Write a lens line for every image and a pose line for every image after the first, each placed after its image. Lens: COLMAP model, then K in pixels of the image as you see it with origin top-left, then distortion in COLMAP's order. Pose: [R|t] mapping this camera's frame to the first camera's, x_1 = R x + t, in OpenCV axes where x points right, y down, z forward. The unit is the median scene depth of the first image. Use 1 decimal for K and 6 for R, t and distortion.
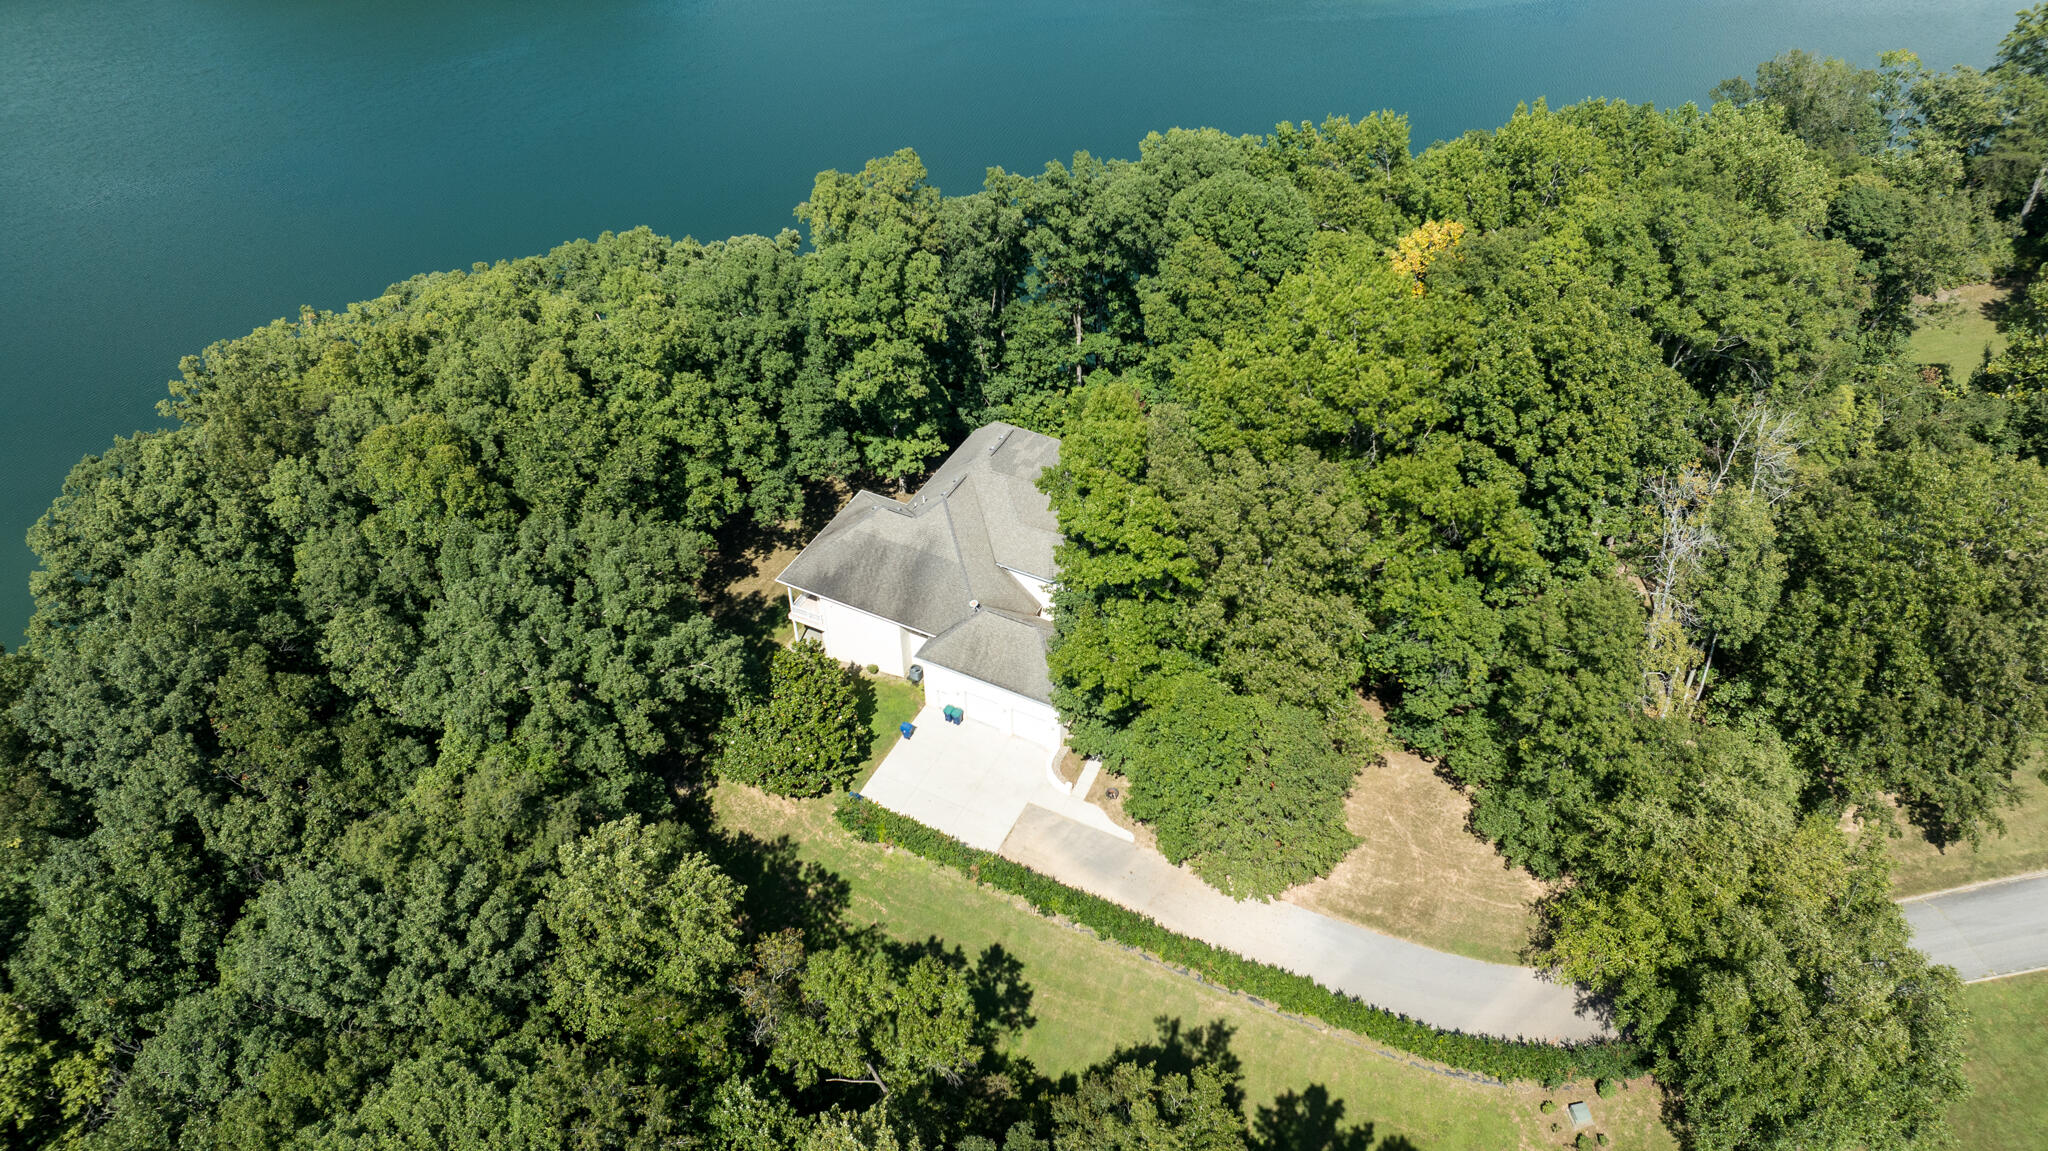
lens RADIAL K [[1438.4, 0, 1038.8], [0, 1438.4, 575.6], [0, 0, 1]] dist [-0.026822, 0.027812]
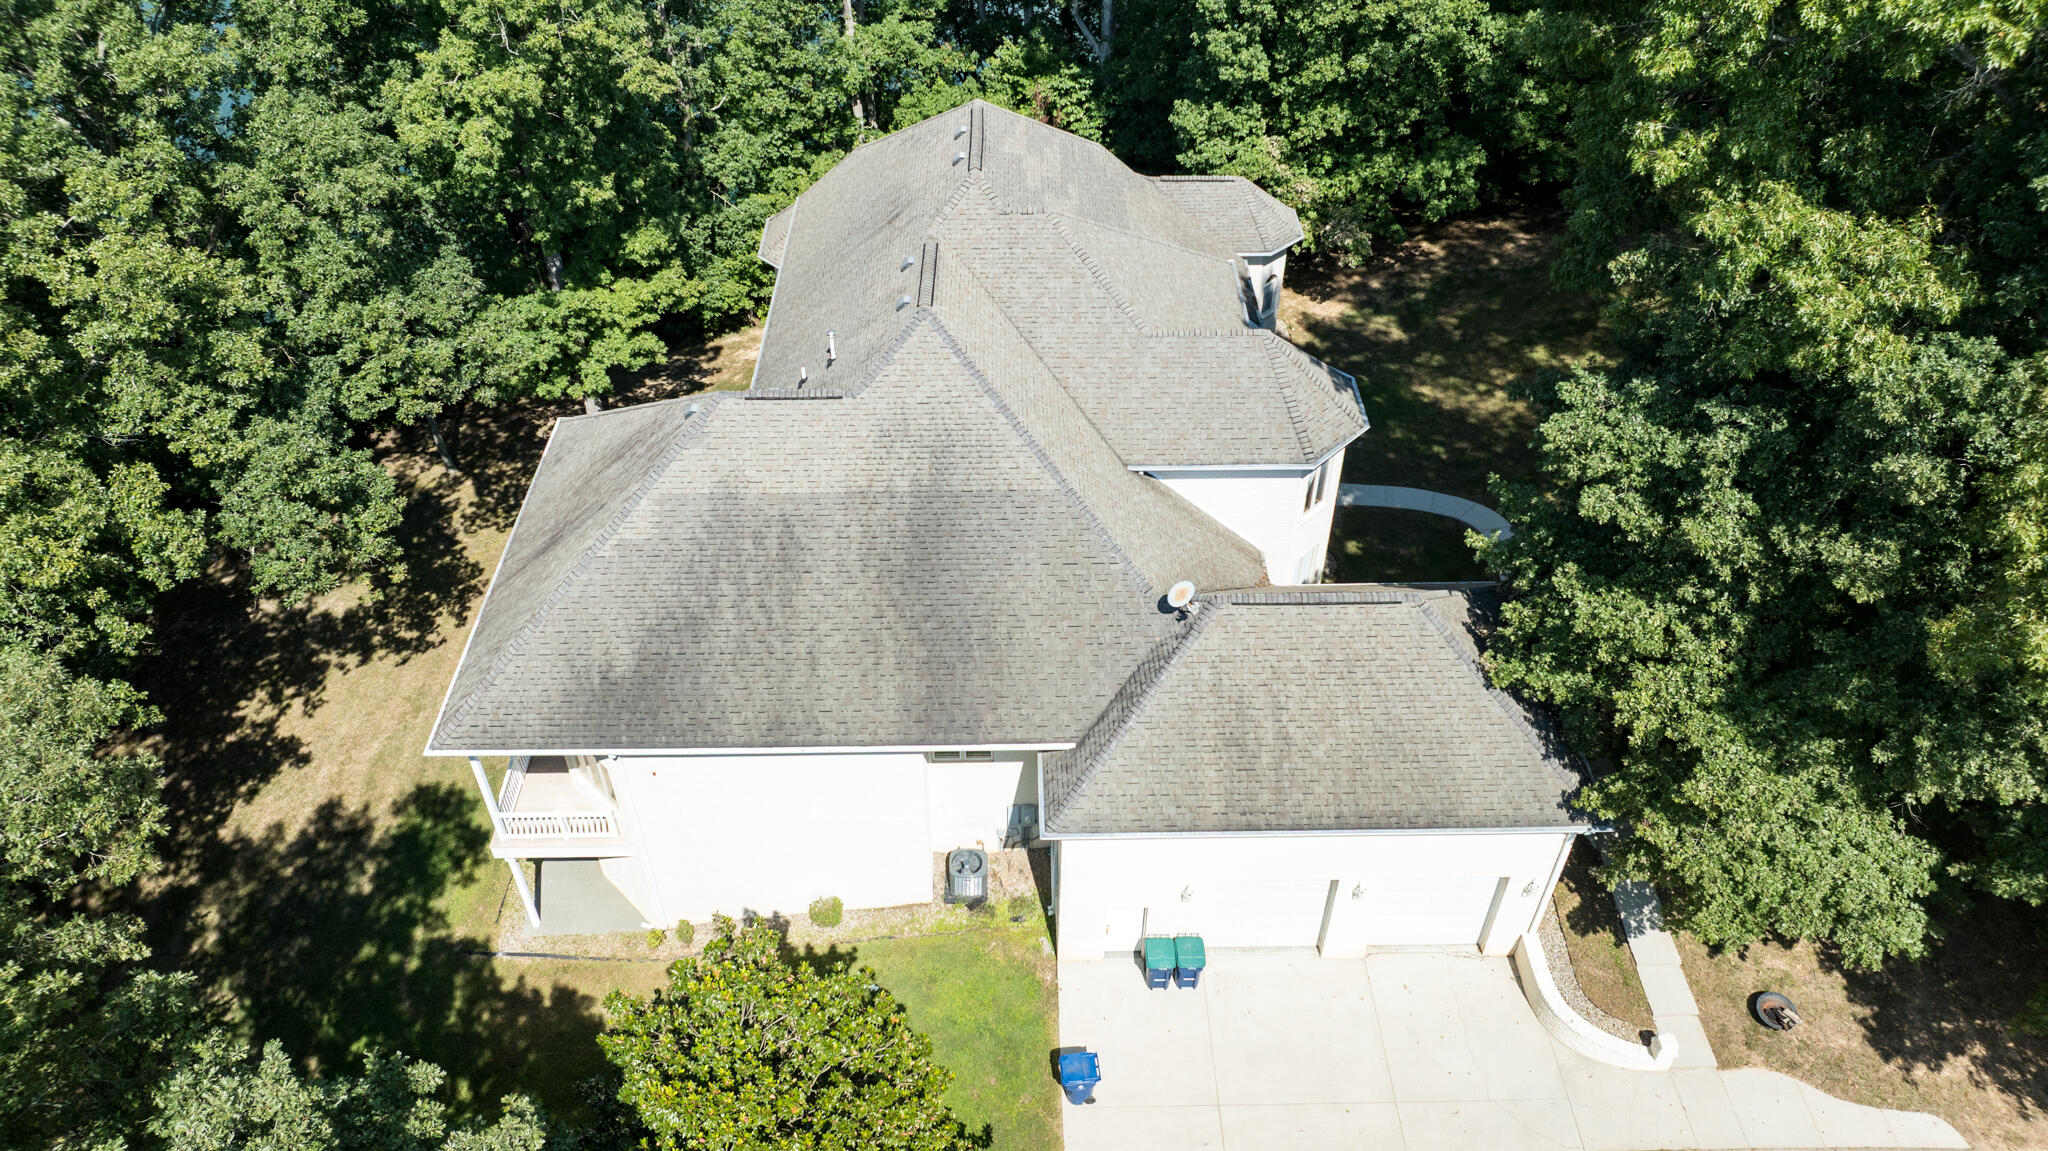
lens RADIAL K [[1438.4, 0, 1045.0], [0, 1438.4, 578.6], [0, 0, 1]] dist [-0.026822, 0.027812]
pose [[0.886397, -0.307680, 0.345881, -0.167381], [0.304120, 0.950344, 0.066009, -0.011696], [-0.349016, 0.046679, 0.935953, 0.712334]]
